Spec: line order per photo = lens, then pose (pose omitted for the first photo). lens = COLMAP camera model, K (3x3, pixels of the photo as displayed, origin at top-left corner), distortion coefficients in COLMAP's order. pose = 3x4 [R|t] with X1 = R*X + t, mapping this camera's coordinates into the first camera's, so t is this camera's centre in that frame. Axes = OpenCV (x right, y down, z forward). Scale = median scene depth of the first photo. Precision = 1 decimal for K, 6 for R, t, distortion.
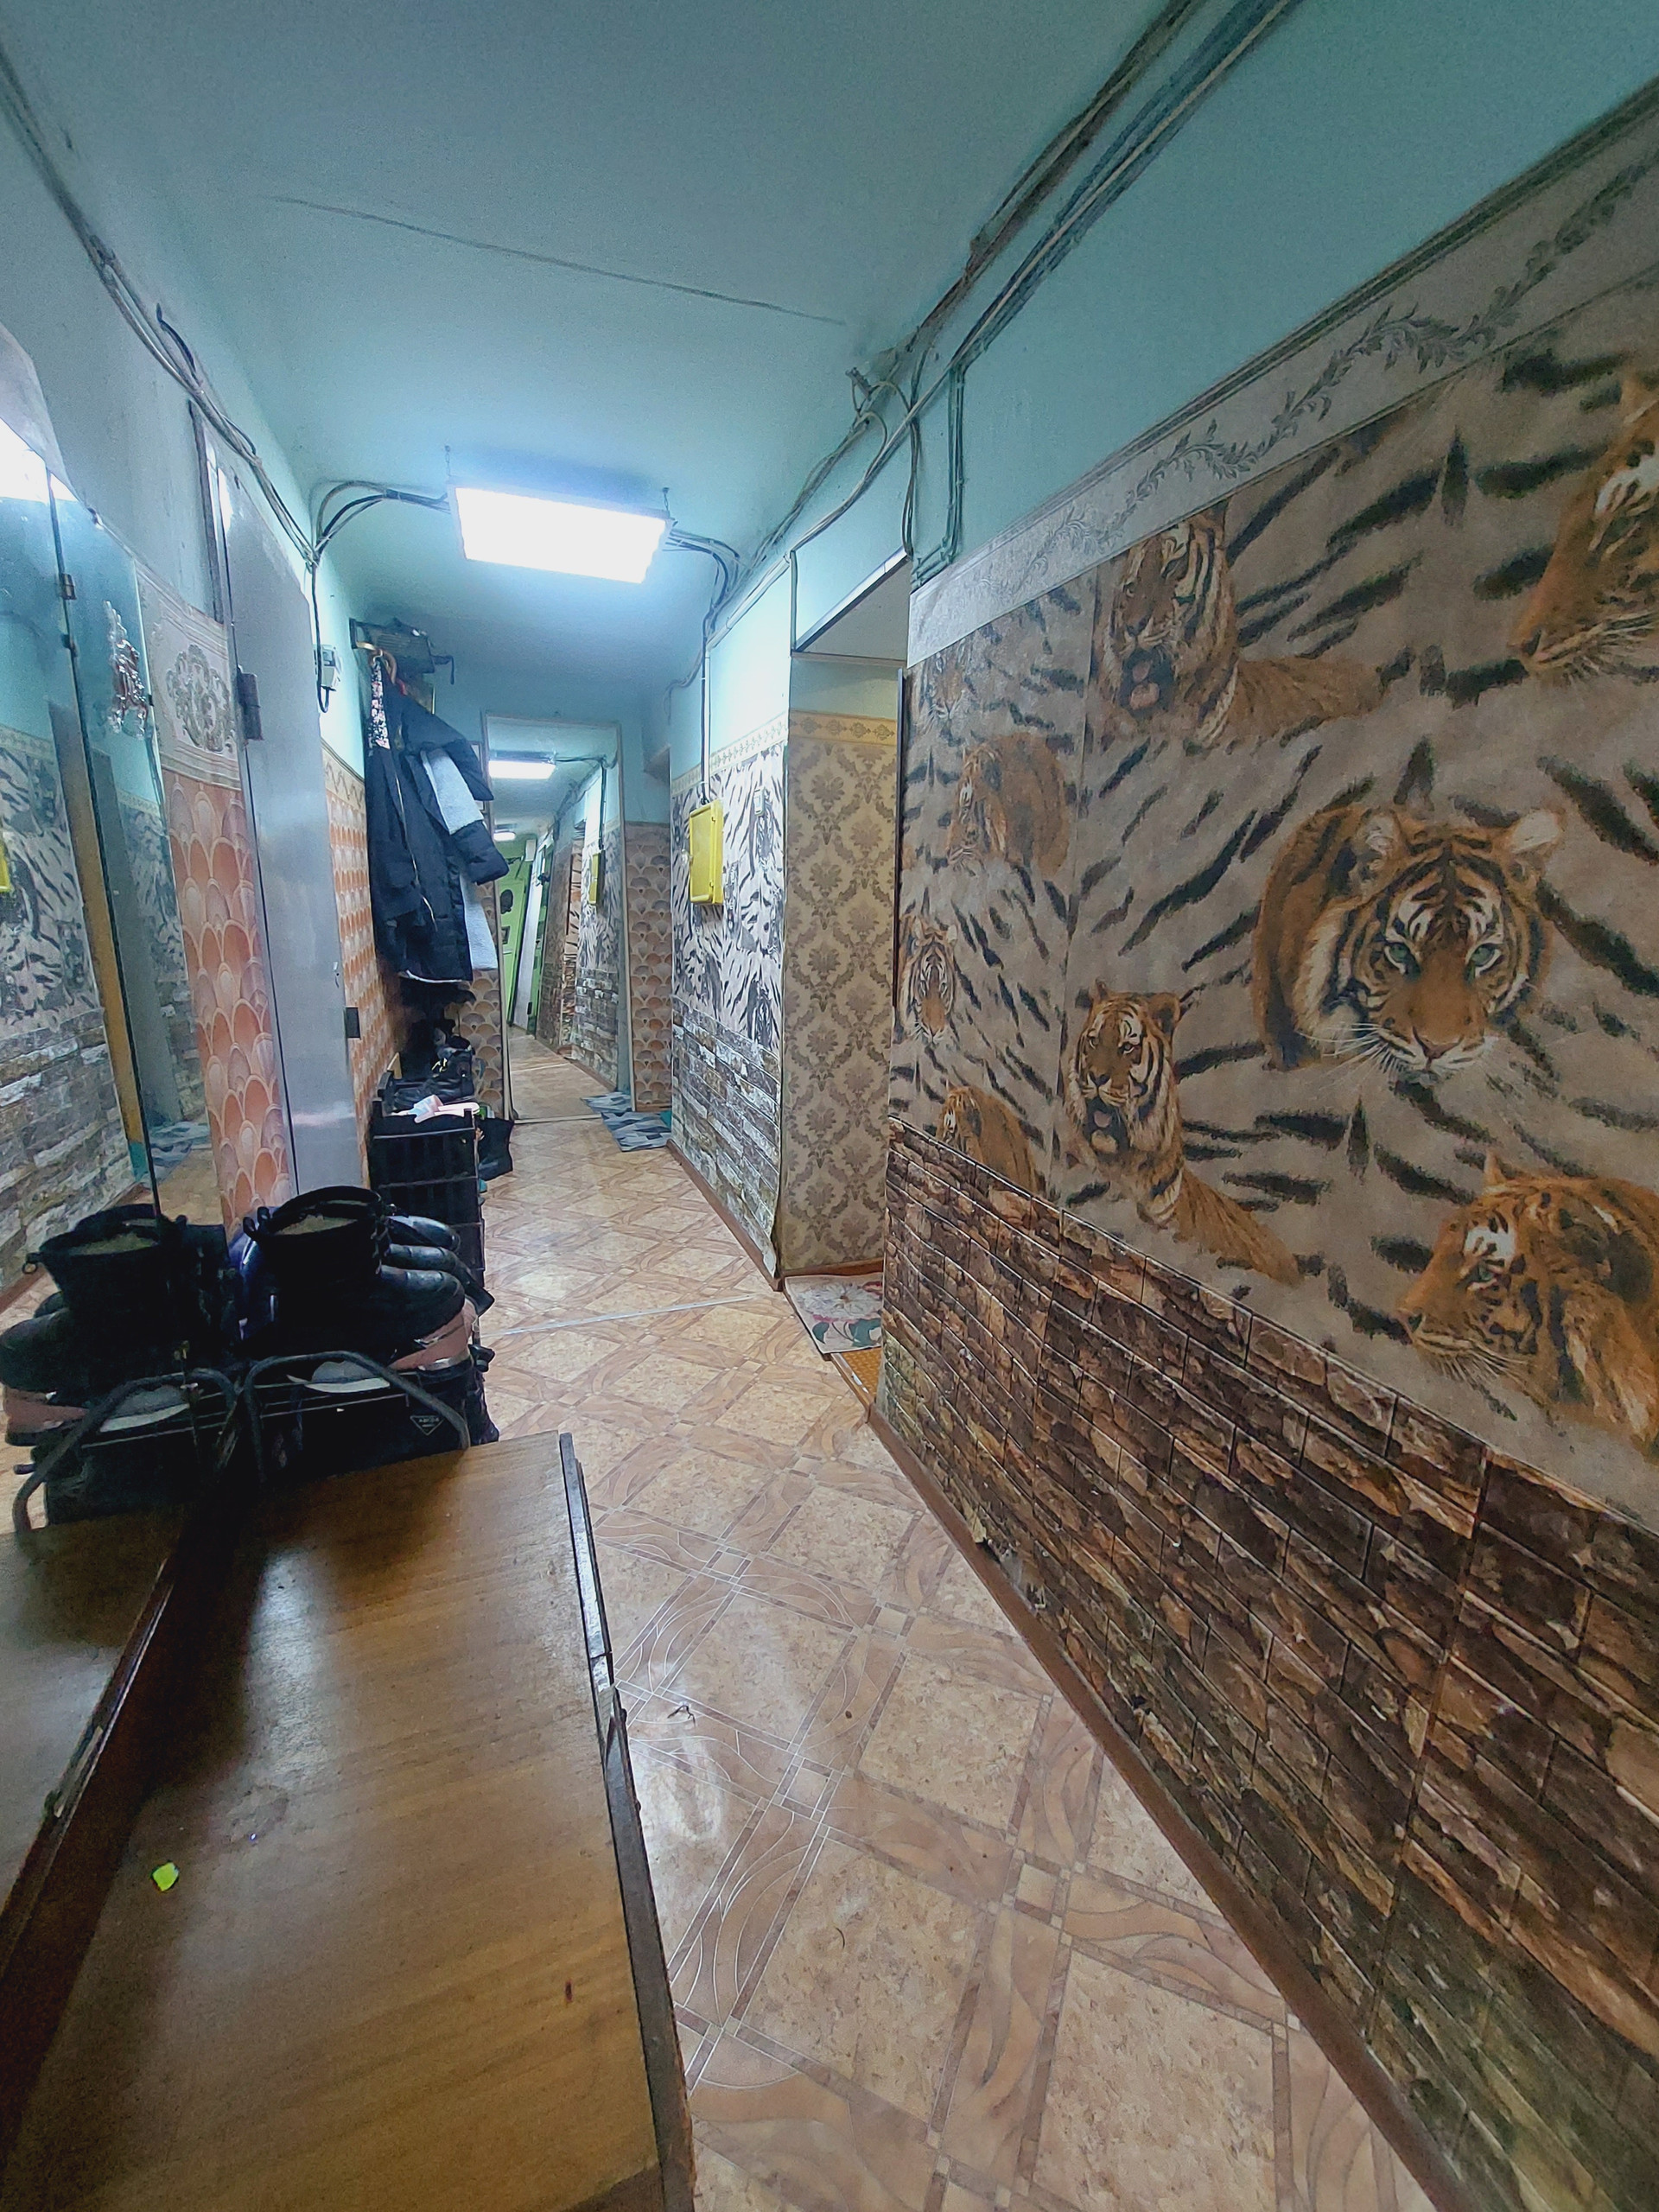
lens RADIAL K [[897.6, 0, 826.6], [0, 897.6, 1109.0], [0, 0, 1]] dist [-0.013796, 0.001891]
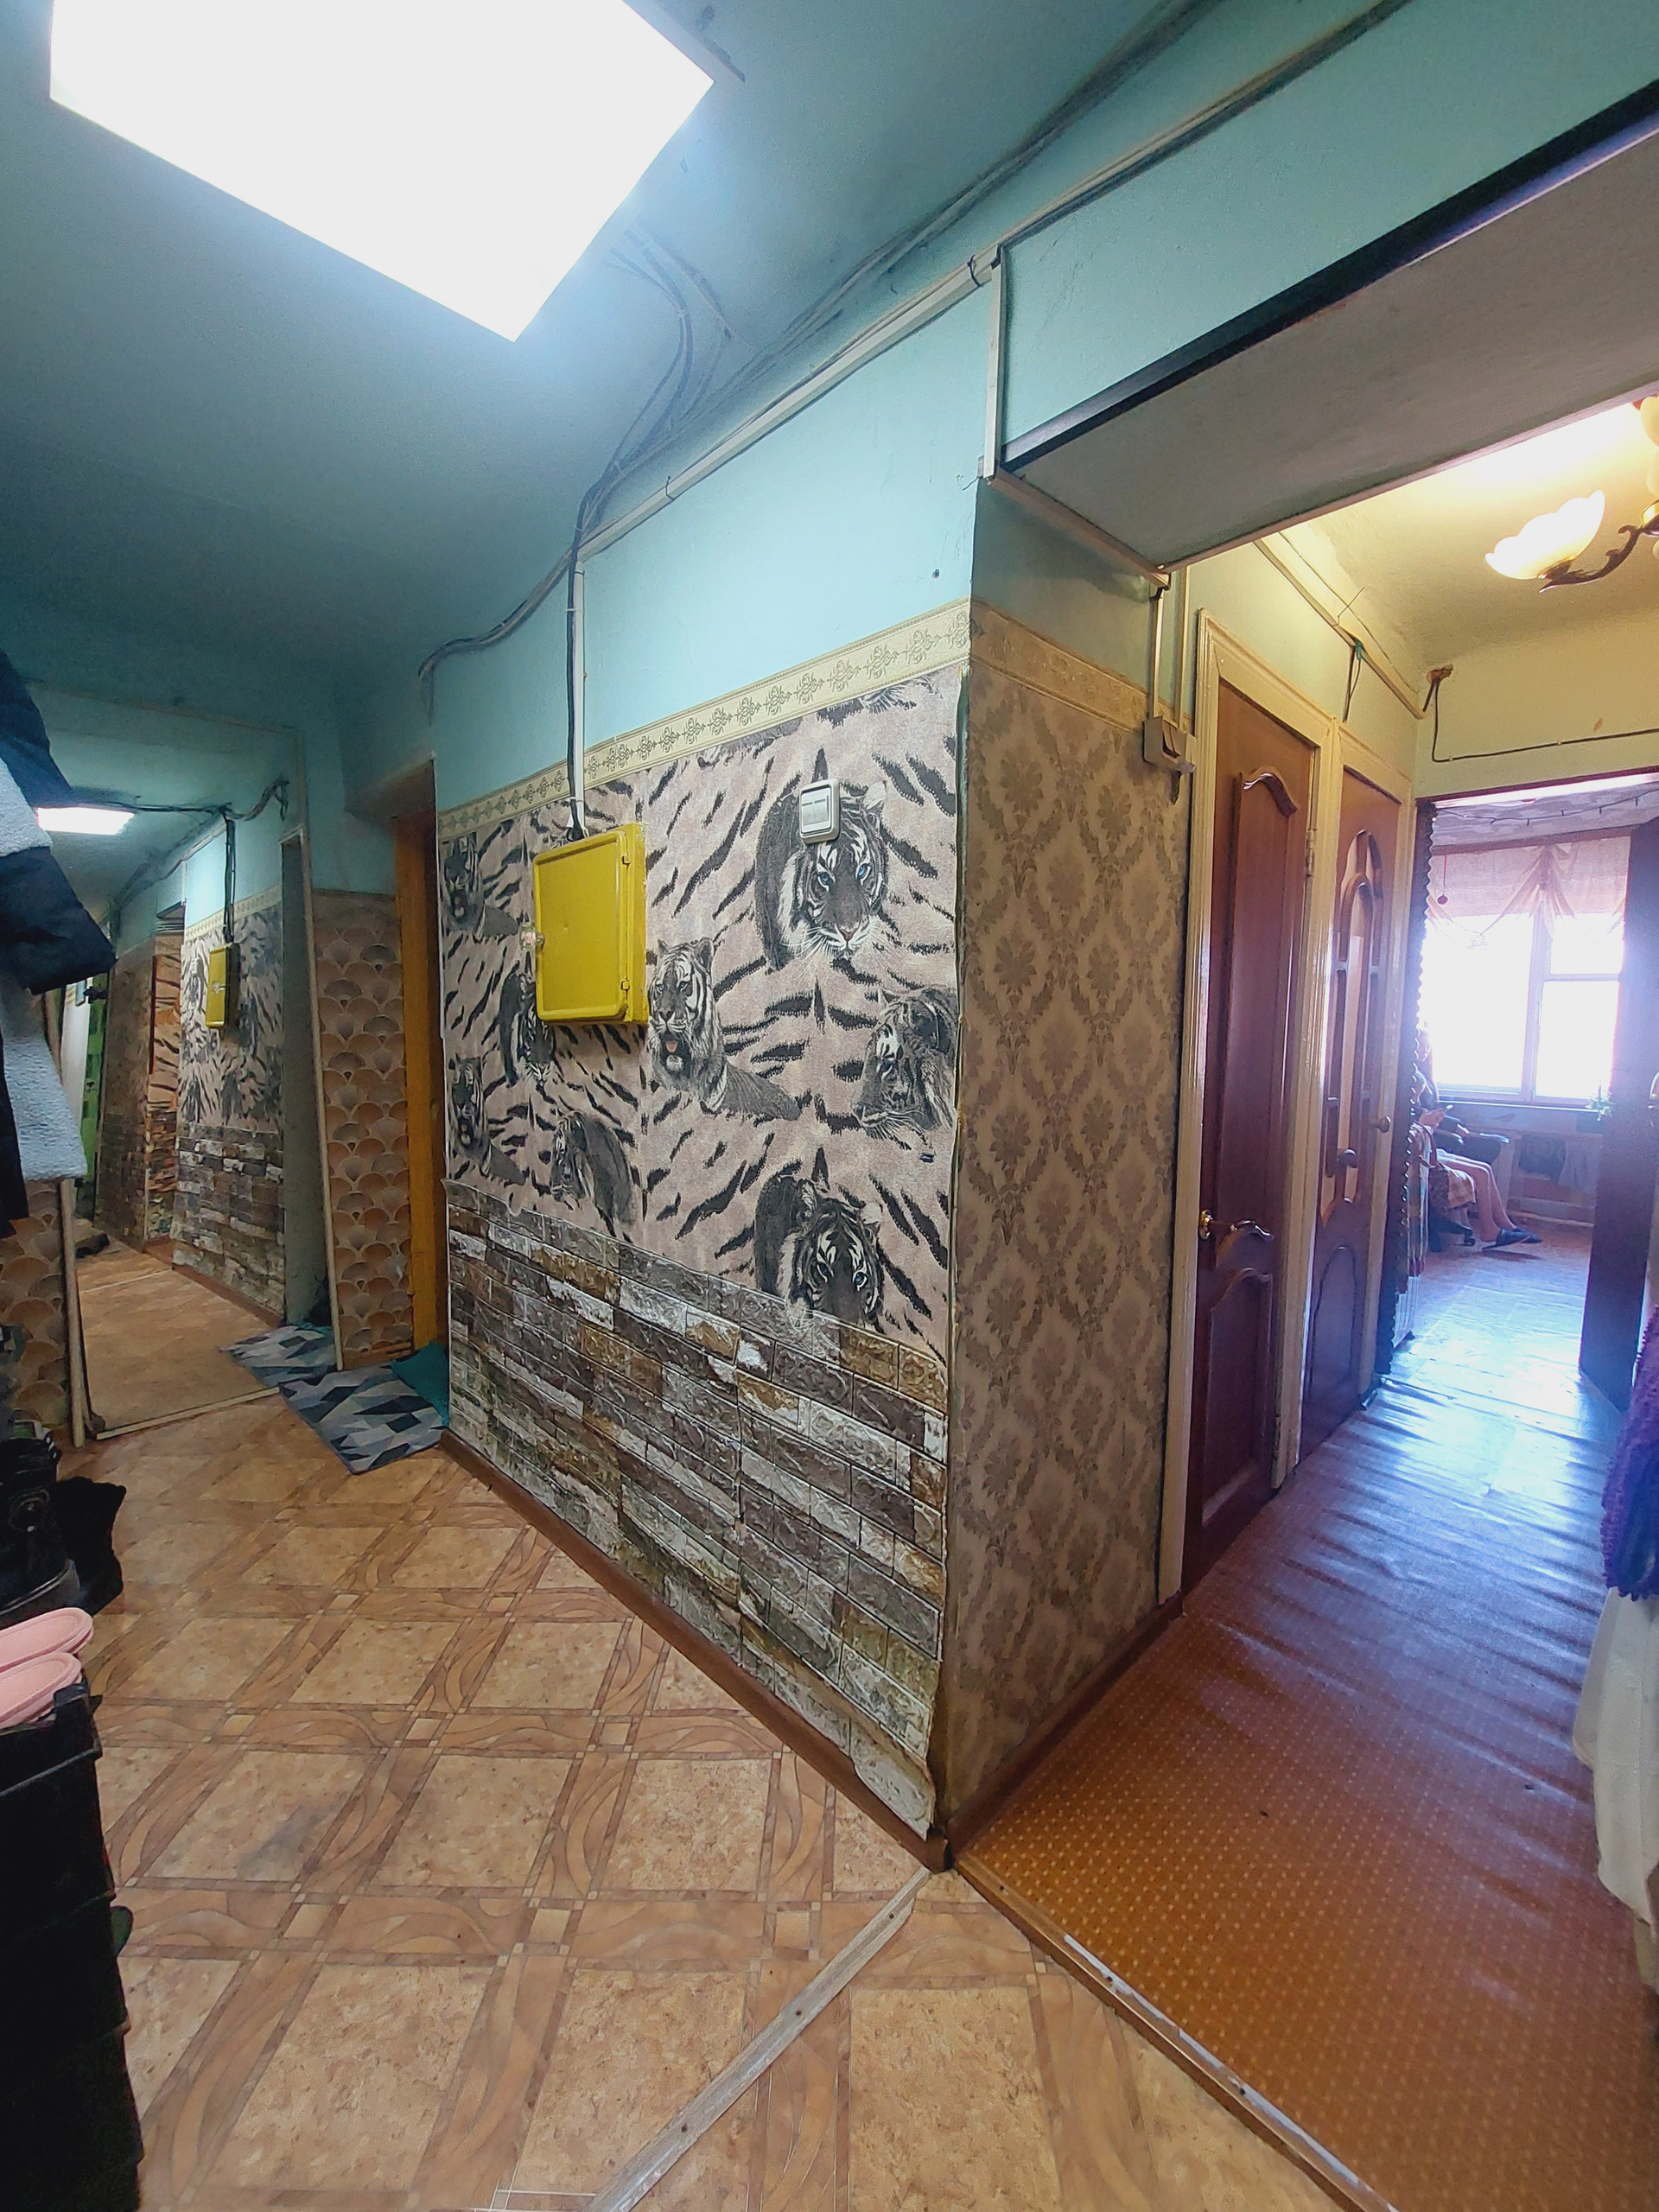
lens RADIAL K [[897.6, 0, 831.8], [0, 897.6, 1100.6], [0, 0, 1]] dist [-0.013796, 0.001891]
pose [[0.913692, -0.055041, 0.402663, -0.202137], [0.105930, 0.988792, -0.105206, -0.104745], [-0.392359, 0.138780, 0.909282, 0.436580]]
